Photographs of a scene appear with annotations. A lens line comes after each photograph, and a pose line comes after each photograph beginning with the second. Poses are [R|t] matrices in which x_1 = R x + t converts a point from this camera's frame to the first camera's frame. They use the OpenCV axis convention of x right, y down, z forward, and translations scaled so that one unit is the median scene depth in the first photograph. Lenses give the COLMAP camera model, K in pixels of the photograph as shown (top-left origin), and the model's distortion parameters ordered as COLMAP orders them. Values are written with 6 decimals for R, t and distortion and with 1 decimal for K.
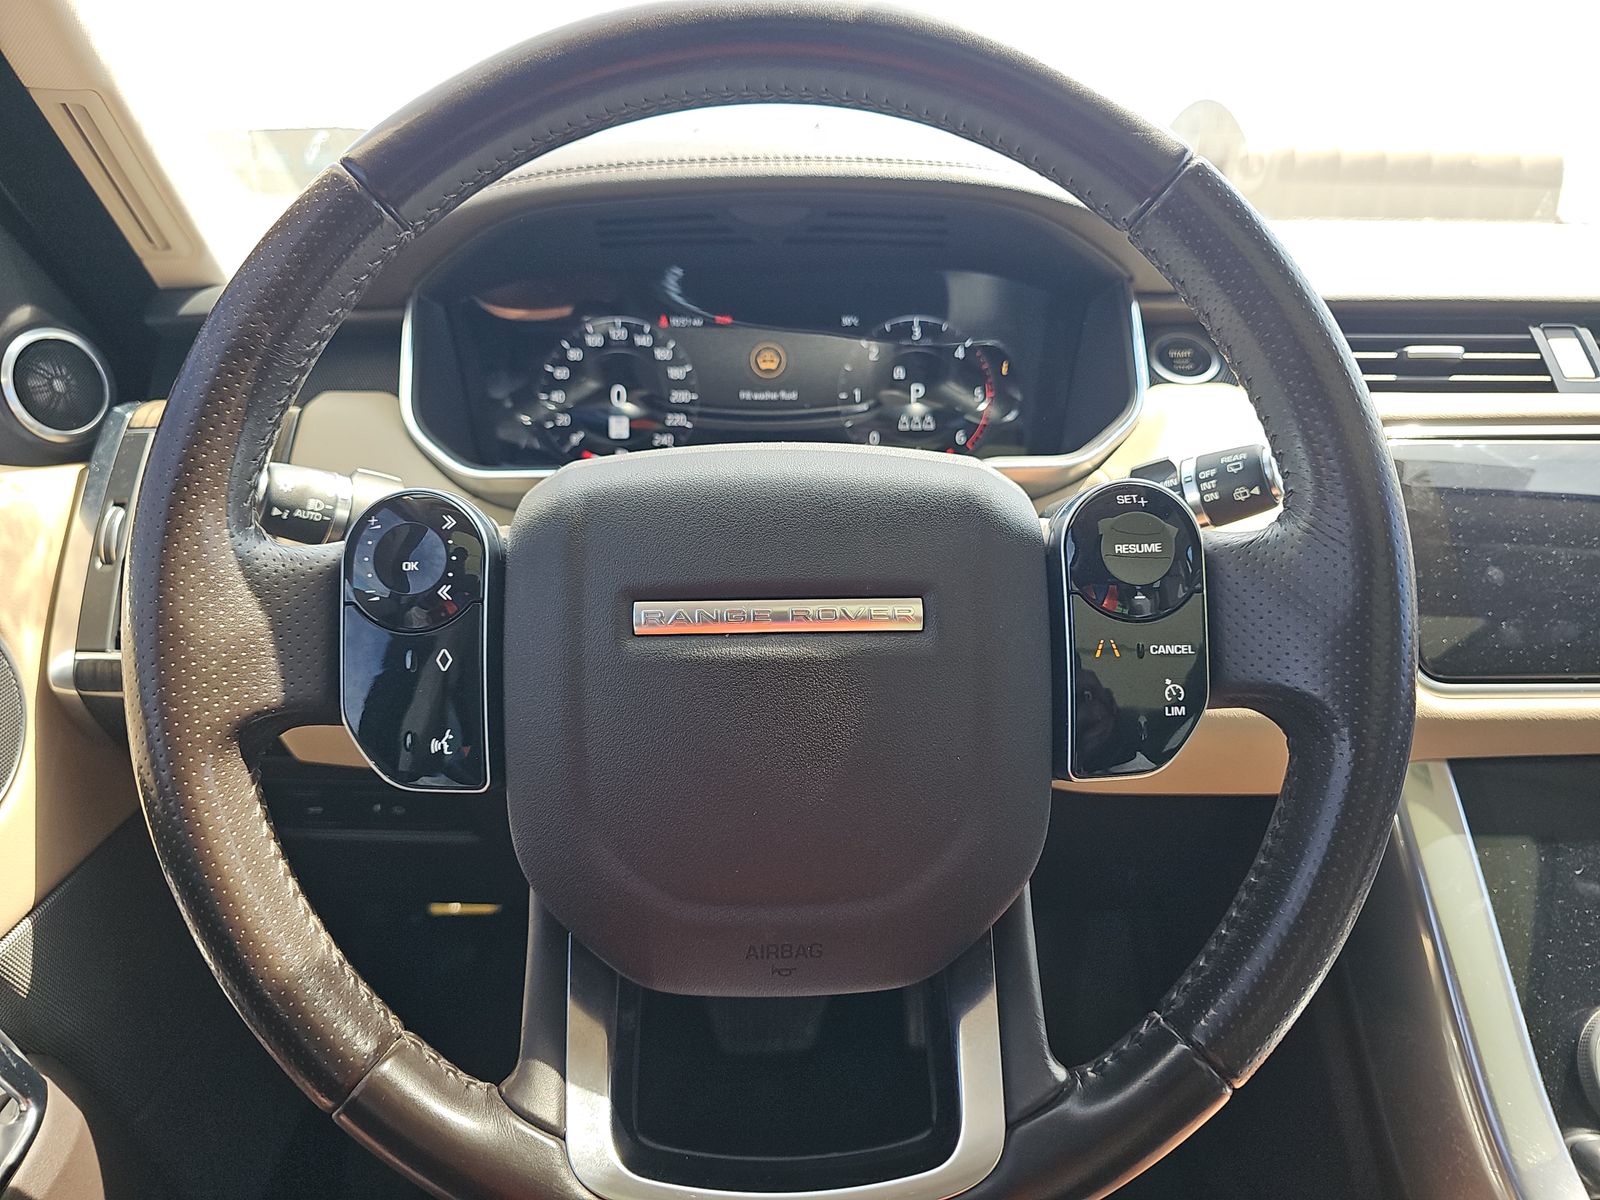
lens RADIAL K [[1052.6, 0, 800.3], [0, 1052.6, 596.5], [0, 0, 1]] dist [-0.052706, 0.000242]
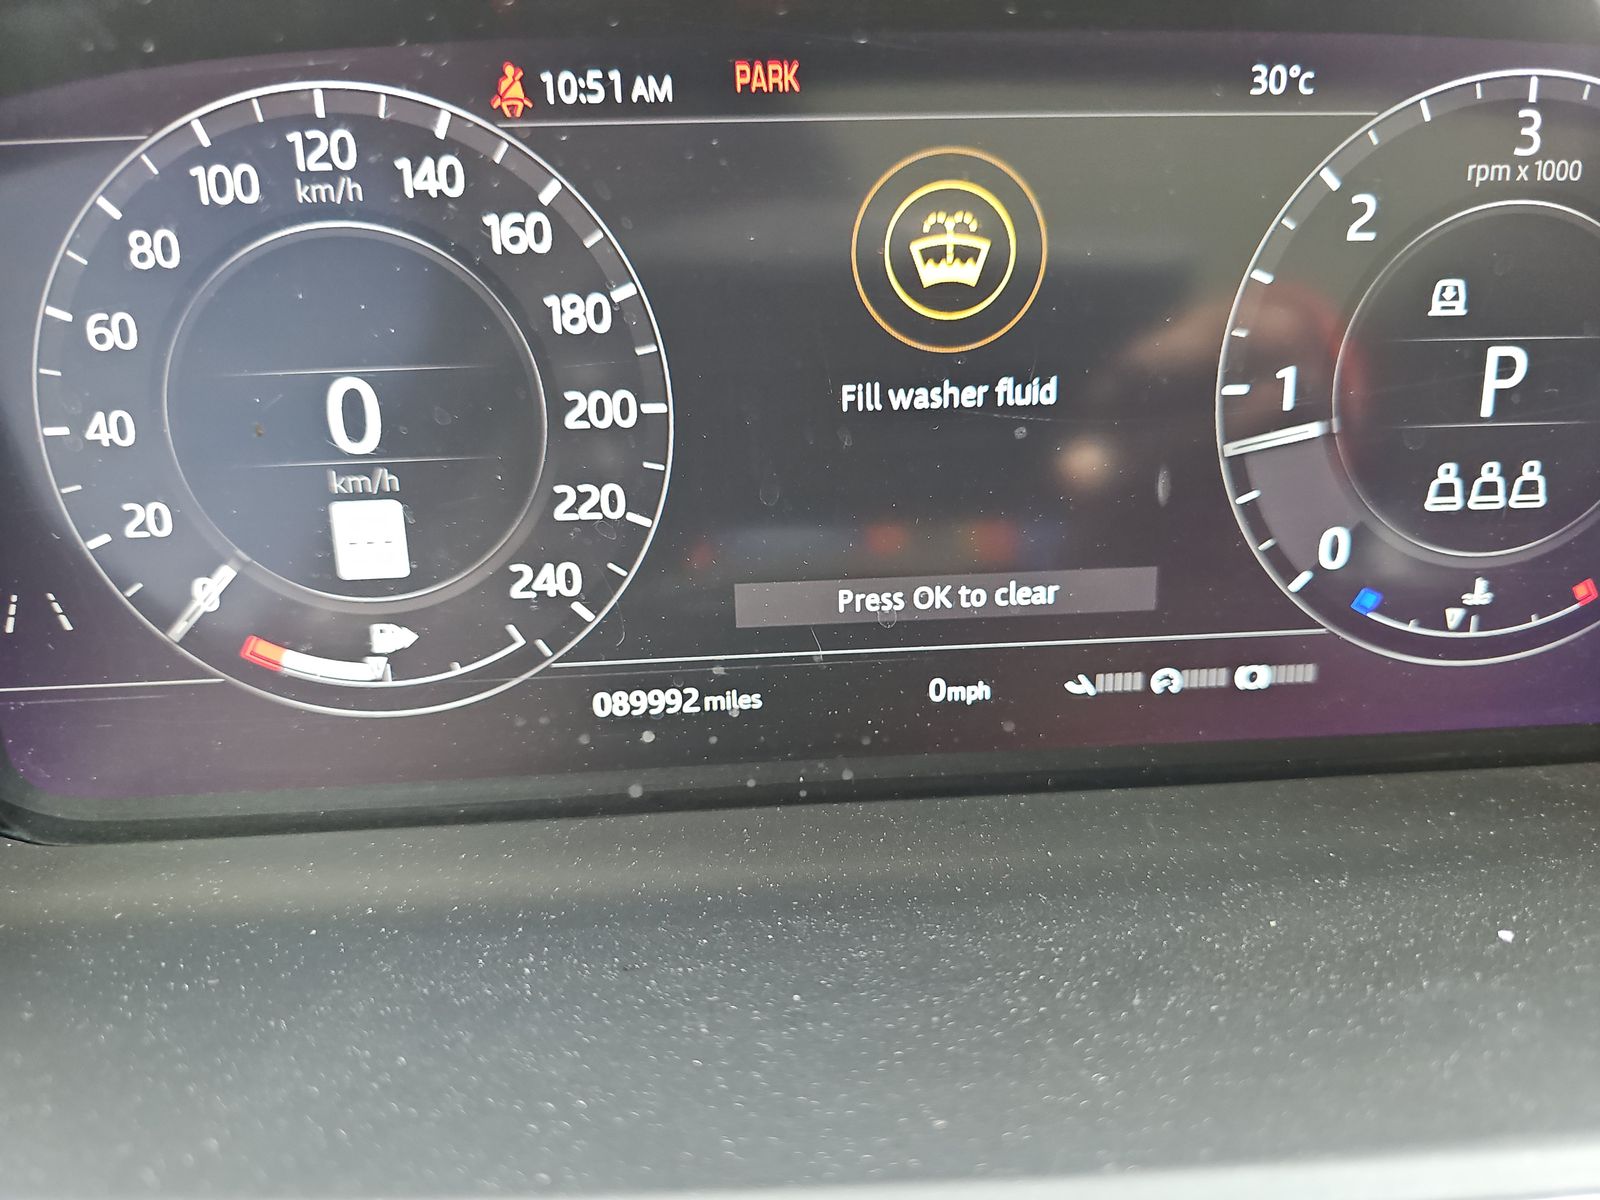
lens RADIAL K [[1052.6, 0, 798.0], [0, 1052.6, 605.7], [0, 0, 1]] dist [-0.052706, 0.000242]
pose [[0.999778, -0.020574, 0.004525, -0.068923], [0.019123, 0.976481, 0.214755, -0.197306], [-0.008837, -0.214620, 0.976658, 0.744892]]
